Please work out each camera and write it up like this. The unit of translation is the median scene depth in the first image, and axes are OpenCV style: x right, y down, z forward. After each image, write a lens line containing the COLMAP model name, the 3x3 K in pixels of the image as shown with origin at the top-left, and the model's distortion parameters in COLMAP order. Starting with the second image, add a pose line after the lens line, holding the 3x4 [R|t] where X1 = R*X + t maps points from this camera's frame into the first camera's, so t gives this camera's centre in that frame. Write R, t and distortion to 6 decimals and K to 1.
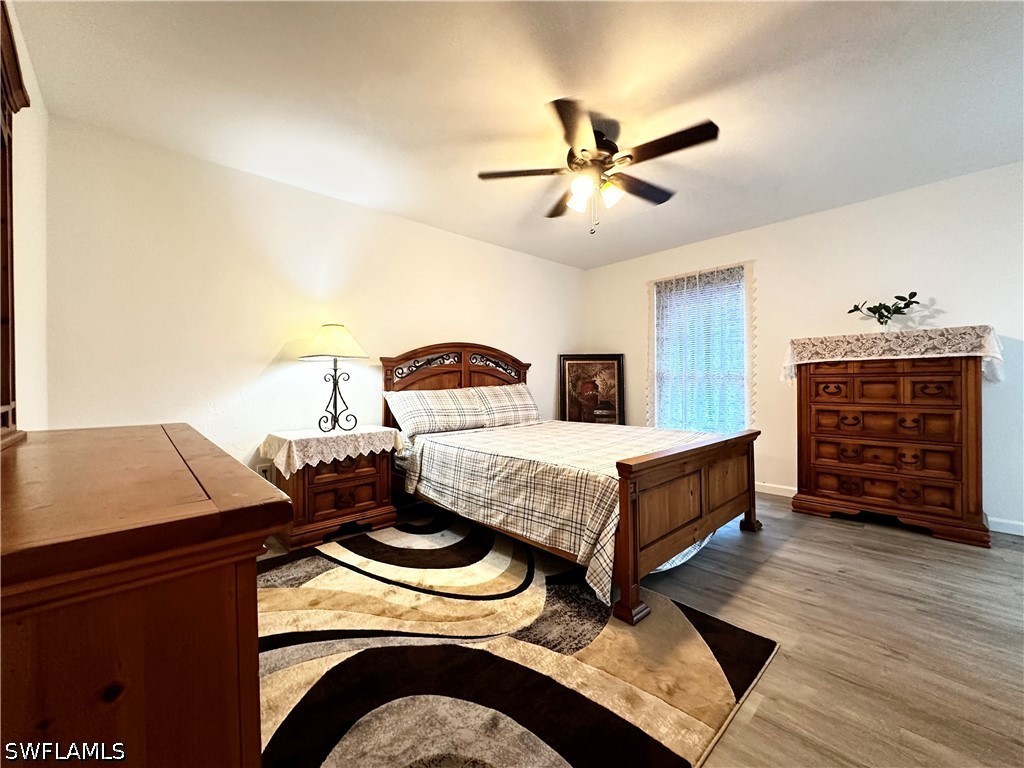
lens RADIAL K [[409.8, 0, 512.0], [0, 409.8, 384.0], [0, 0, 1]] dist [-0.001360, 0.000632]
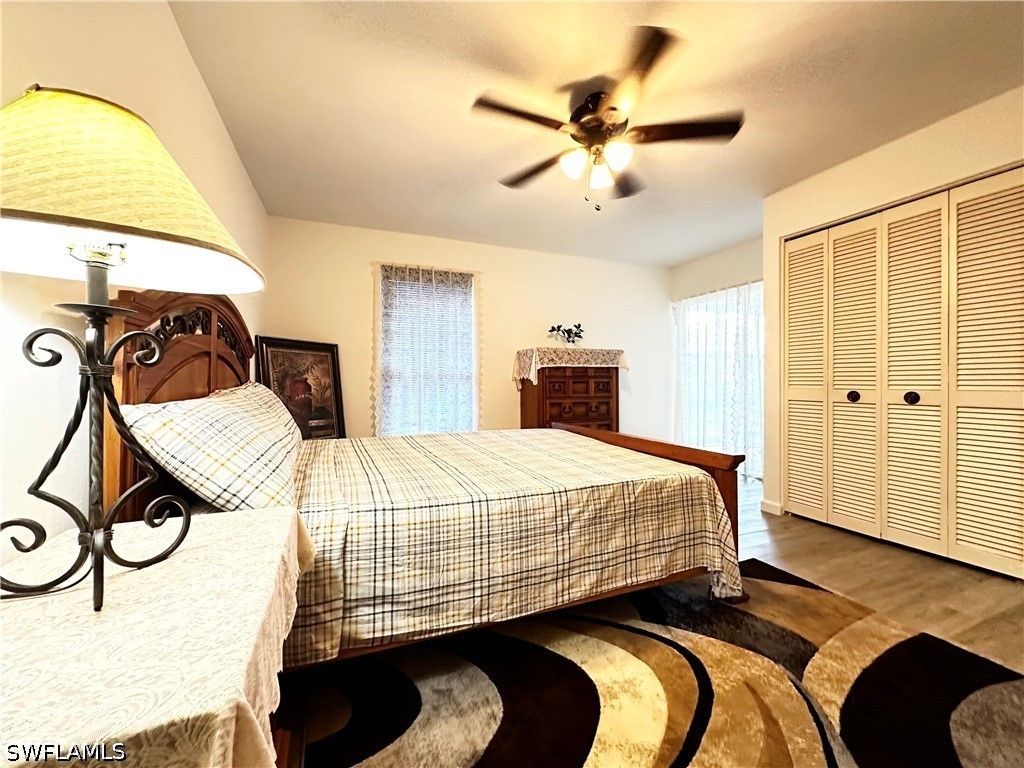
lens RADIAL K [[409.8, 0, 512.0], [0, 409.8, 384.0], [0, 0, 1]] dist [-0.001360, 0.000632]
pose [[0.349389, 0.000497, 0.936977, -0.623566], [0.001828, 0.999998, -0.001212, 0.003958], [-0.936976, 0.002136, 0.349388, 0.784089]]
